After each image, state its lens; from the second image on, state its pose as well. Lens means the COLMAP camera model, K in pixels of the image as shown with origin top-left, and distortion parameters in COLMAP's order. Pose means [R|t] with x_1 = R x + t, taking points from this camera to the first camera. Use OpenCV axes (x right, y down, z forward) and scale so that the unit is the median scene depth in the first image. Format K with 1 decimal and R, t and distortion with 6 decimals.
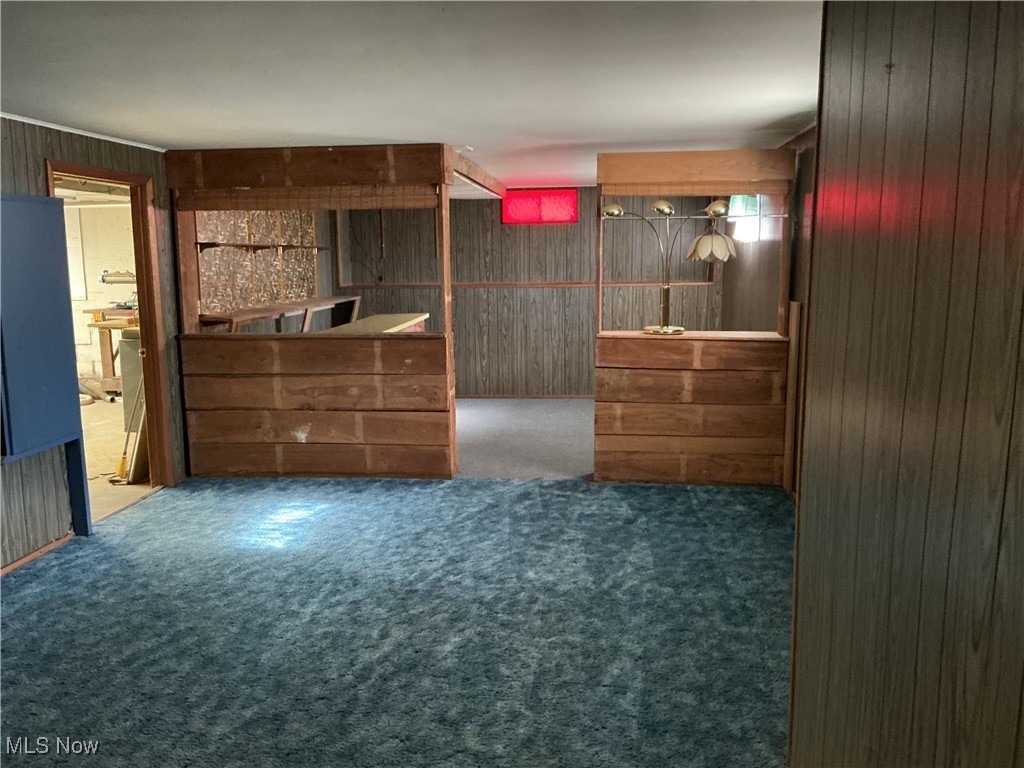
lens RADIAL K [[857.5, 0, 509.1], [0, 857.5, 386.2], [0, 0, 1]] dist [0.078012, -0.125903]
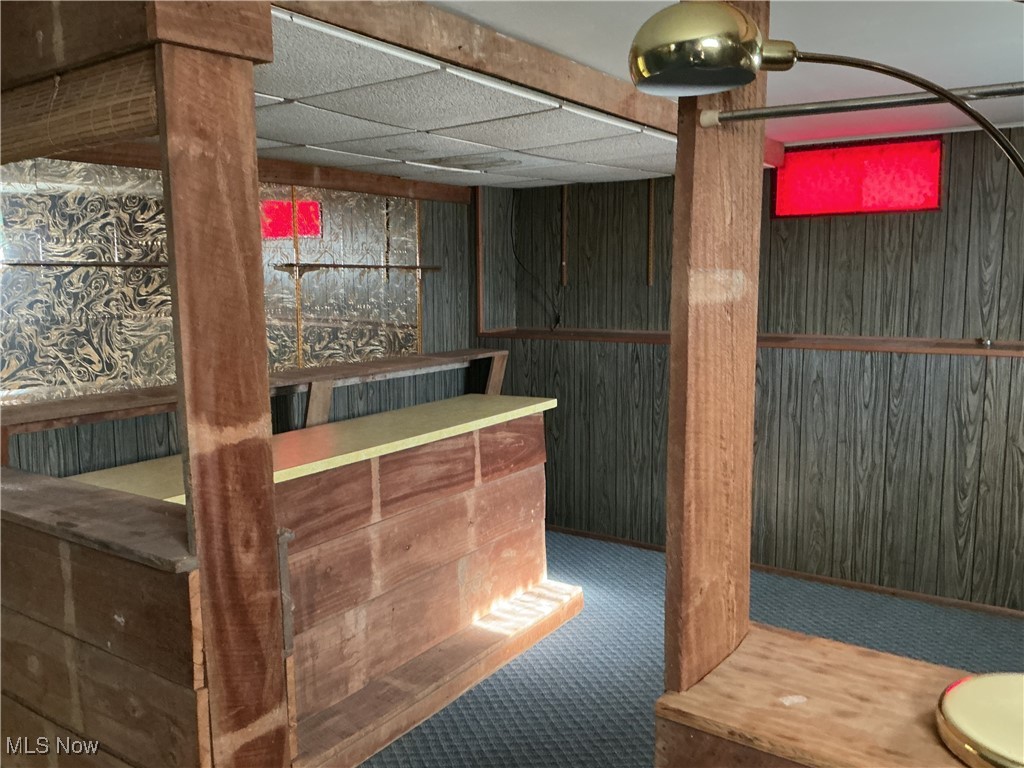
lens RADIAL K [[857.5, 0, 511.1], [0, 857.5, 379.7], [0, 0, 1]] dist [0.078012, -0.125903]
pose [[0.880104, 0.062886, -0.470597, 0.102364], [-0.074898, 0.997168, -0.006823, -0.081116], [0.468835, 0.041251, 0.882322, 0.491632]]
